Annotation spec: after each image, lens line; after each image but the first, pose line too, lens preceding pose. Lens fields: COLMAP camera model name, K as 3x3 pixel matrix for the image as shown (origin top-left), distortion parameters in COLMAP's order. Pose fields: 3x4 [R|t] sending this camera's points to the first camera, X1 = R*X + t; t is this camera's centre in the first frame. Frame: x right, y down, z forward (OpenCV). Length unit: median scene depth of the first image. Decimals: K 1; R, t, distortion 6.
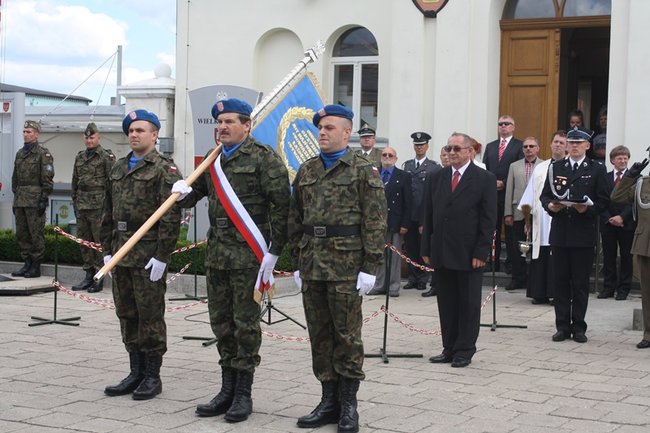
lens RADIAL K [[1198.7, 0, 334.4], [0, 1198.7, 216.3], [0, 0, 1]] dist [0.013525, 0.105566]
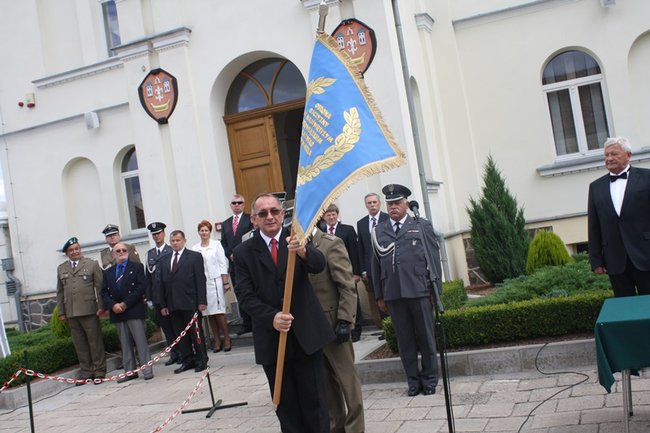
lens RADIAL K [[734.8, 0, 325.2], [0, 734.8, 215.1], [0, 0, 1]] dist [-0.084099, 0.046444]
pose [[0.975575, -0.173052, 0.135298, 0.124236], [0.182067, 0.981617, -0.057274, -0.009079], [-0.122899, 0.080509, 0.989148, 0.289182]]
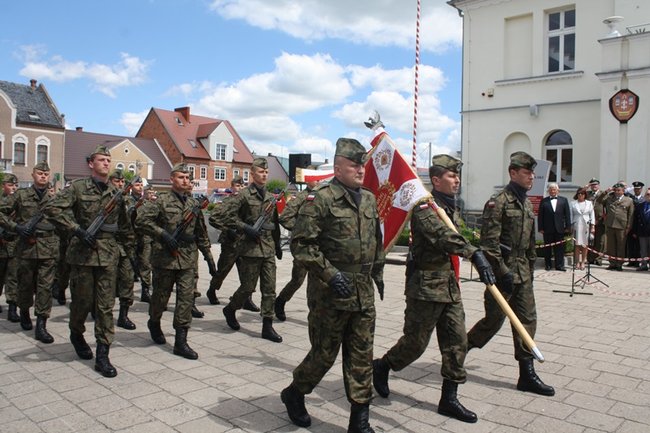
lens RADIAL K [[542.8, 0, 325.6], [0, 542.8, 218.2], [0, 0, 1]] dist [-0.168459, 0.149119]
pose [[0.968398, 0.003437, -0.249386, -0.178768], [-0.005529, 0.999955, -0.007688, -0.003471], [0.249349, 0.008824, 0.968374, 0.070322]]
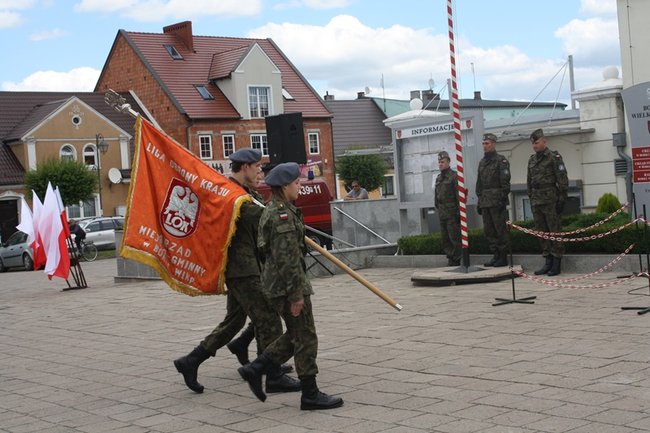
lens RADIAL K [[1113.8, 0, 327.3], [0, 1113.8, 216.9], [0, 0, 1]] dist [-0.009700, 0.049596]
pose [[0.907303, -0.085884, -0.411614, 0.042690], [0.087407, 0.996057, -0.015162, 0.003892], [0.411293, -0.022221, 0.911232, -0.054086]]
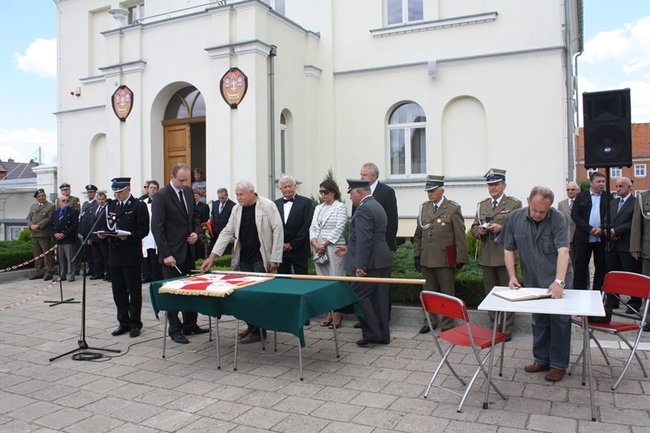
lens RADIAL K [[548.3, 0, 324.7], [0, 548.3, 217.8], [0, 0, 1]] dist [-0.168173, 0.152201]
pose [[0.997735, -0.042977, 0.051753, 0.339447], [0.043465, 0.999020, -0.008346, -0.001667], [-0.051343, 0.010576, 0.998625, 0.190483]]
